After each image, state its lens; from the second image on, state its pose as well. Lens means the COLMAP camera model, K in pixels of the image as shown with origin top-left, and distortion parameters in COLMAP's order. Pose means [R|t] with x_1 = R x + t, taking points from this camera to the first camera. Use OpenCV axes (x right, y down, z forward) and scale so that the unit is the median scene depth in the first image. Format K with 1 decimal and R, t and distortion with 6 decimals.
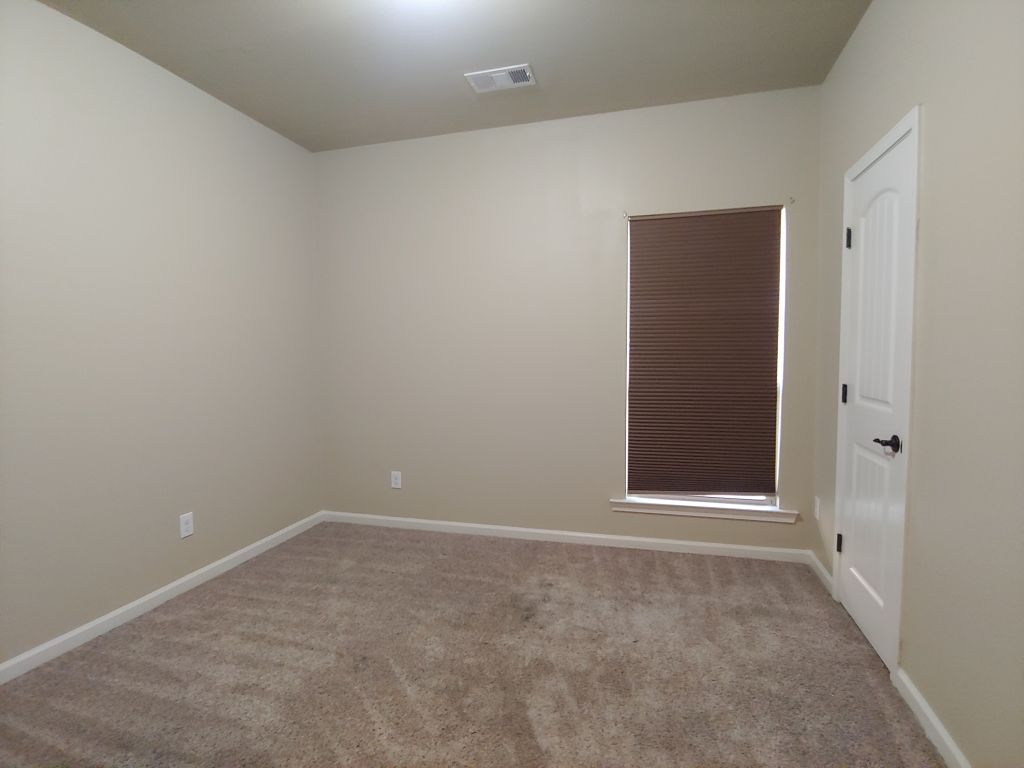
lens RADIAL K [[522.6, 0, 512.3], [0, 522.6, 383.1], [0, 0, 1]] dist [-0.002468, -0.005453]
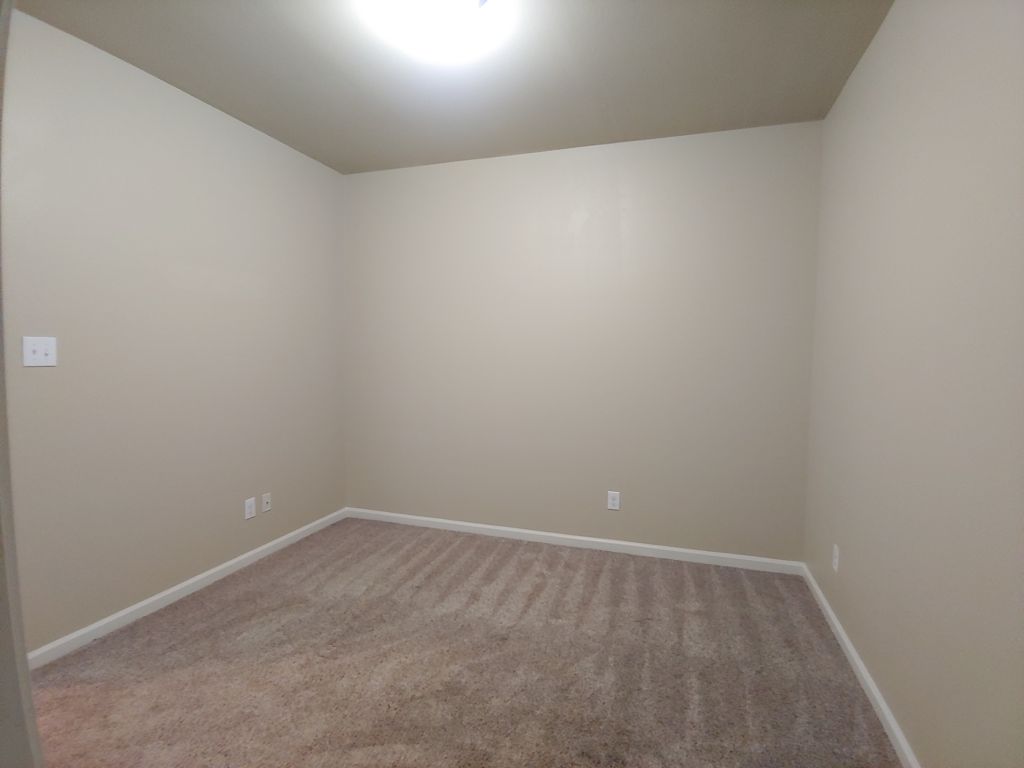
lens RADIAL K [[522.6, 0, 511.5], [0, 522.6, 384.5], [0, 0, 1]] dist [-0.002468, -0.005453]
pose [[-0.068675, 0.071725, -0.995057, 0.688827], [-0.061778, 0.995192, 0.075999, -0.097359], [0.995724, 0.066692, -0.063914, 0.889332]]
